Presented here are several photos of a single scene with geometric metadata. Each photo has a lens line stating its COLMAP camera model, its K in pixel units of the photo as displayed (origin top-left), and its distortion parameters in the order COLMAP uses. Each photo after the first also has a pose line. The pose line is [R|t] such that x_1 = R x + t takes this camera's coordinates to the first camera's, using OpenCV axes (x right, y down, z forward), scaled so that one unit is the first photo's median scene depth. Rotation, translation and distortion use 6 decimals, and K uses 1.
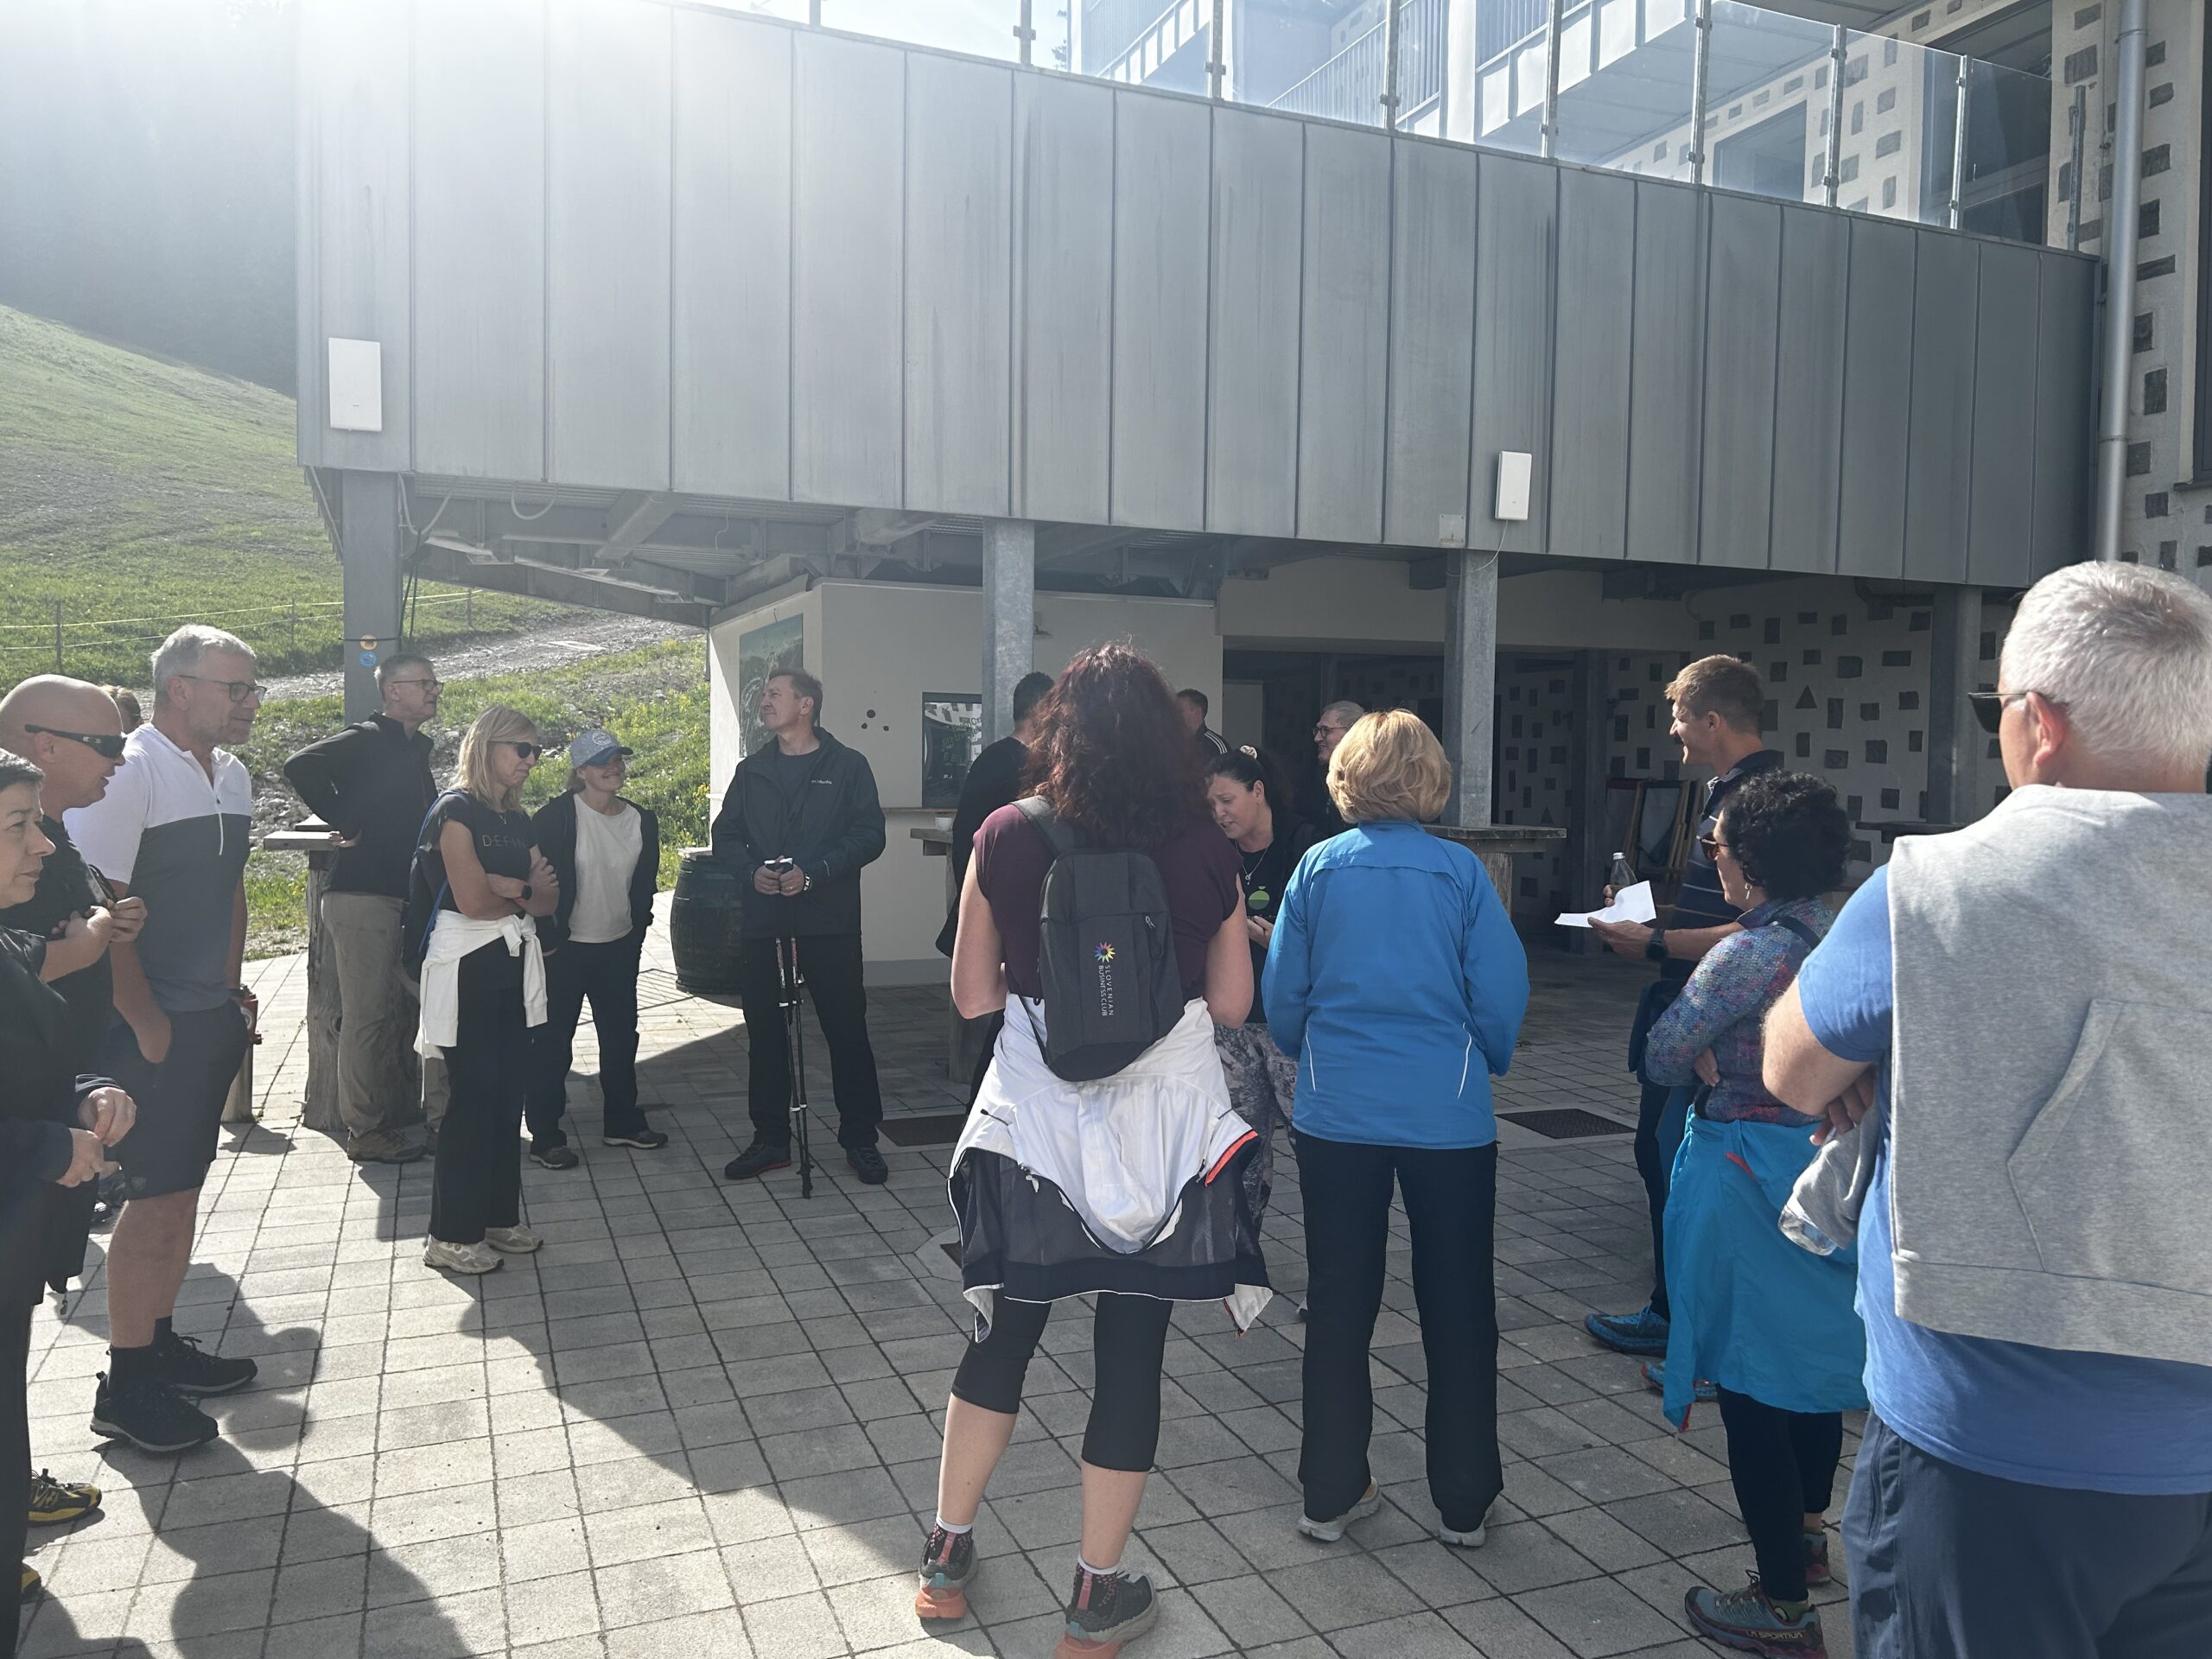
lens RADIAL K [[1660.4, 0, 1133.7], [0, 1660.4, 824.8], [0, 0, 1]] dist [0.022207, -0.049455]
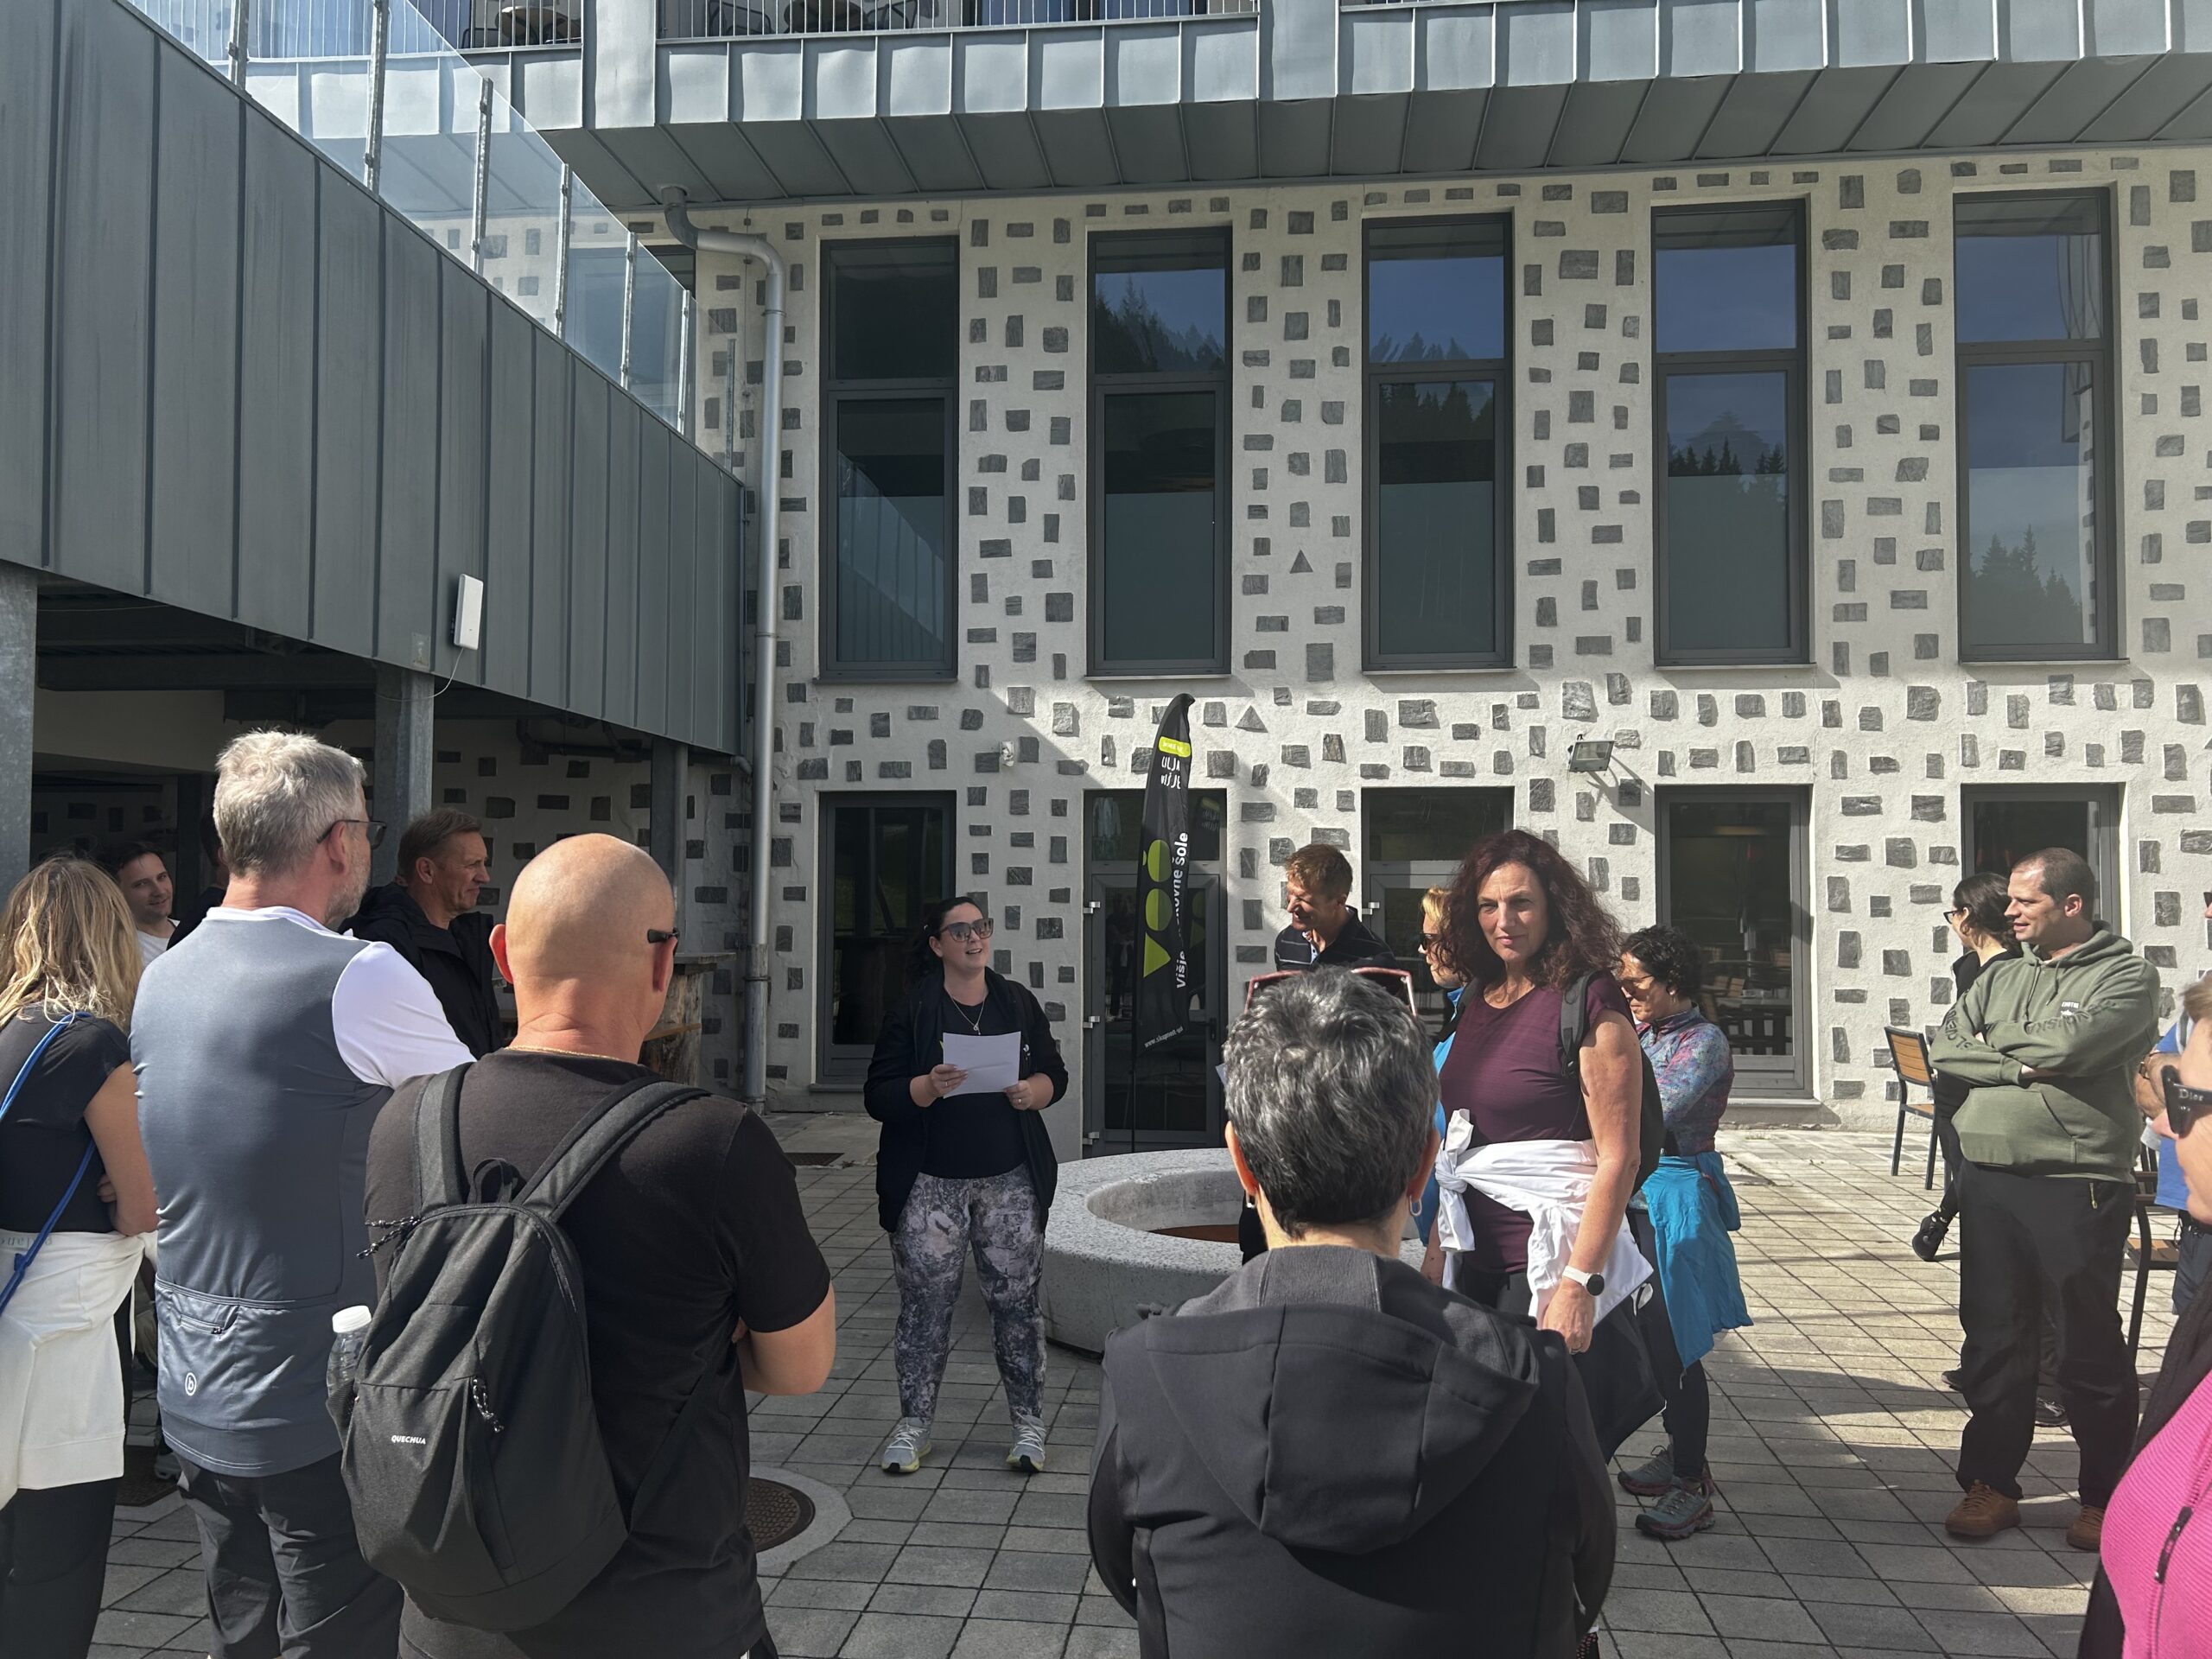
lens RADIAL K [[1650.8, 0, 1106.0], [0, 1650.8, 829.5], [0, 0, 1]] dist [0.070826, -0.096776]
pose [[0.466632, 0.027712, 0.884017, -0.373334], [0.034388, 0.998185, -0.049443, -0.020415], [-0.883783, 0.053471, 0.464832, 0.222027]]
